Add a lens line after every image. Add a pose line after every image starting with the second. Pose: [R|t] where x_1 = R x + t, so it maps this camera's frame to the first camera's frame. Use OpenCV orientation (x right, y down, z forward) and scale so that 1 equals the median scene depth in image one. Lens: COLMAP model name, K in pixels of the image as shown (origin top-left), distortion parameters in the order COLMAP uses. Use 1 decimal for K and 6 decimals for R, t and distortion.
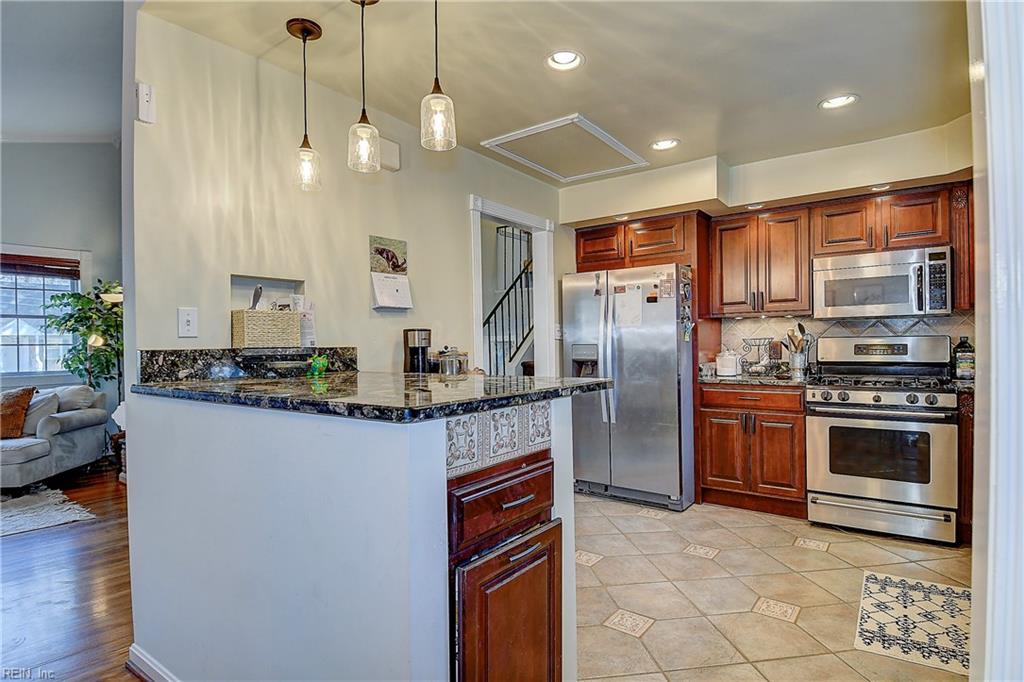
lens RADIAL K [[533.3, 0, 508.9], [0, 533.3, 346.1], [0, 0, 1]] dist [0.054622, -0.060767]
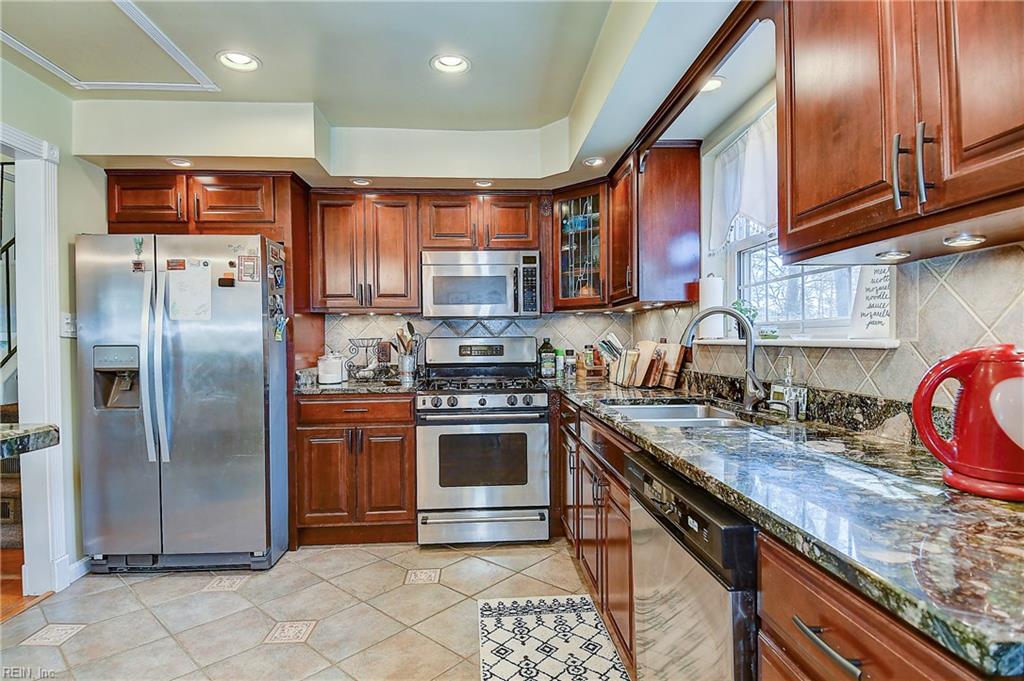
lens RADIAL K [[533.3, 0, 508.9], [0, 533.3, 345.6], [0, 0, 1]] dist [0.054622, -0.060767]
pose [[0.767971, -0.000890, 0.640484, 0.097789], [0.002532, 0.999995, -0.001647, -0.000883], [-0.640479, 0.002887, 0.767970, 0.211824]]
